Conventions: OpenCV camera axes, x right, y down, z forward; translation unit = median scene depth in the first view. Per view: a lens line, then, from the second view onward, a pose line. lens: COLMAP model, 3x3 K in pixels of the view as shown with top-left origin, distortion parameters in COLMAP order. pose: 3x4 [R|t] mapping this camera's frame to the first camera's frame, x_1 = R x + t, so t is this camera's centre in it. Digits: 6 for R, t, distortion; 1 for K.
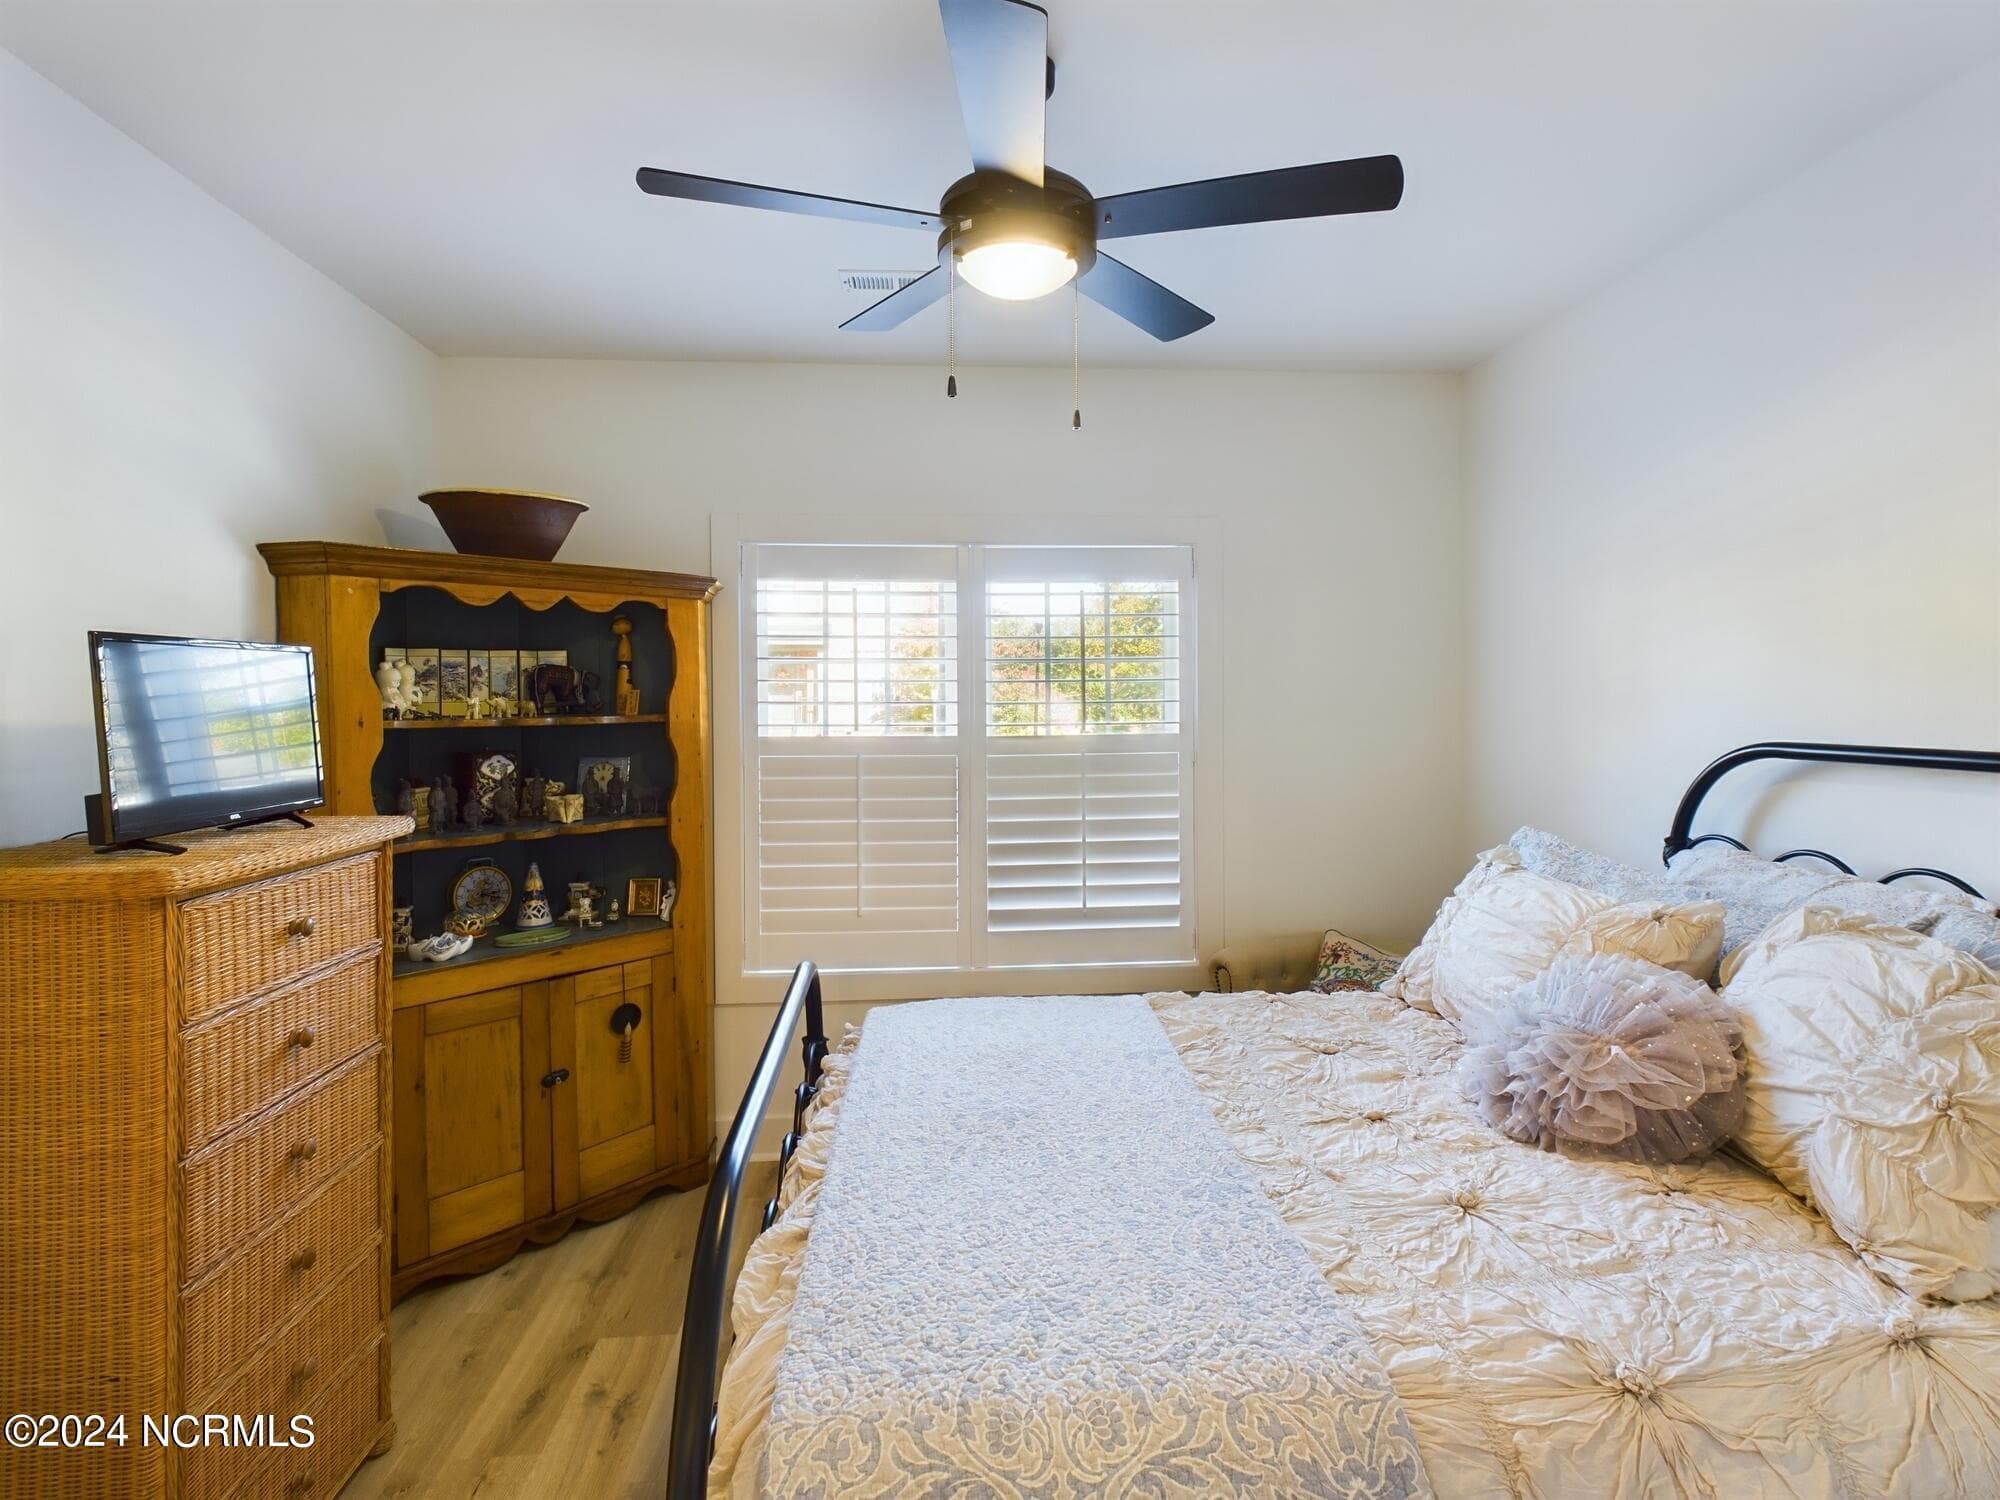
lens RADIAL K [[1044.4, 0, 997.2], [0, 1044.4, 743.9], [0, 0, 1]] dist [0.002424, -0.001266]
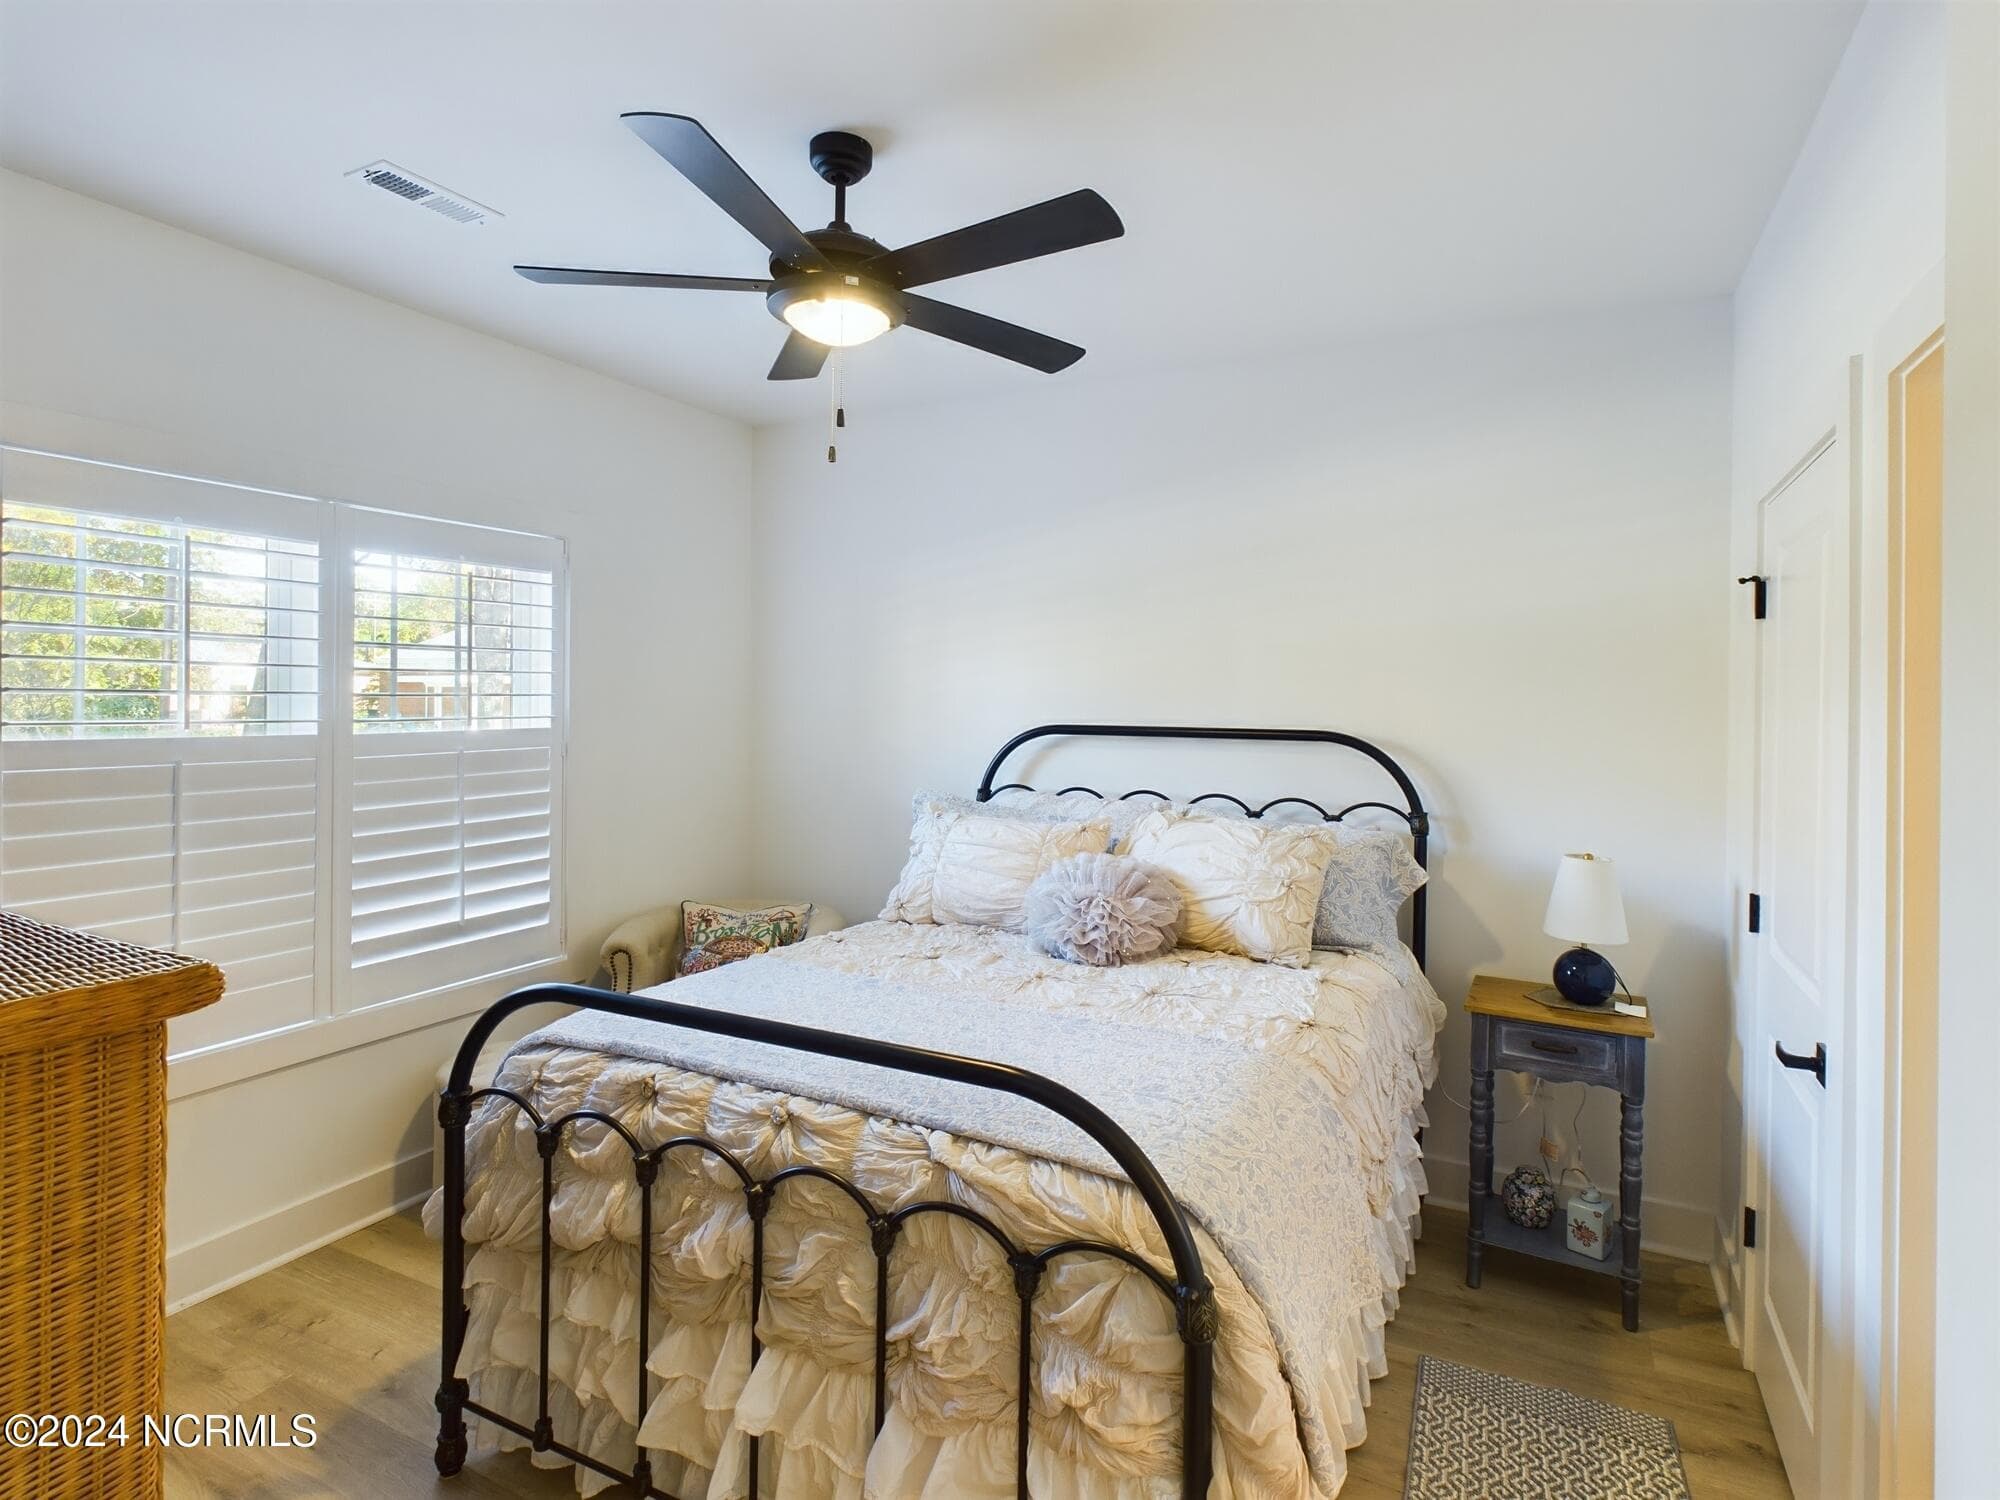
lens RADIAL K [[1044.4, 0, 1003.5], [0, 1044.4, 748.4], [0, 0, 1]] dist [0.002424, -0.001266]
pose [[0.524912, -0.032182, 0.850548, -0.651597], [0.024618, 0.999441, 0.022623, -0.002929], [-0.850801, 0.009064, 0.525410, 0.177370]]
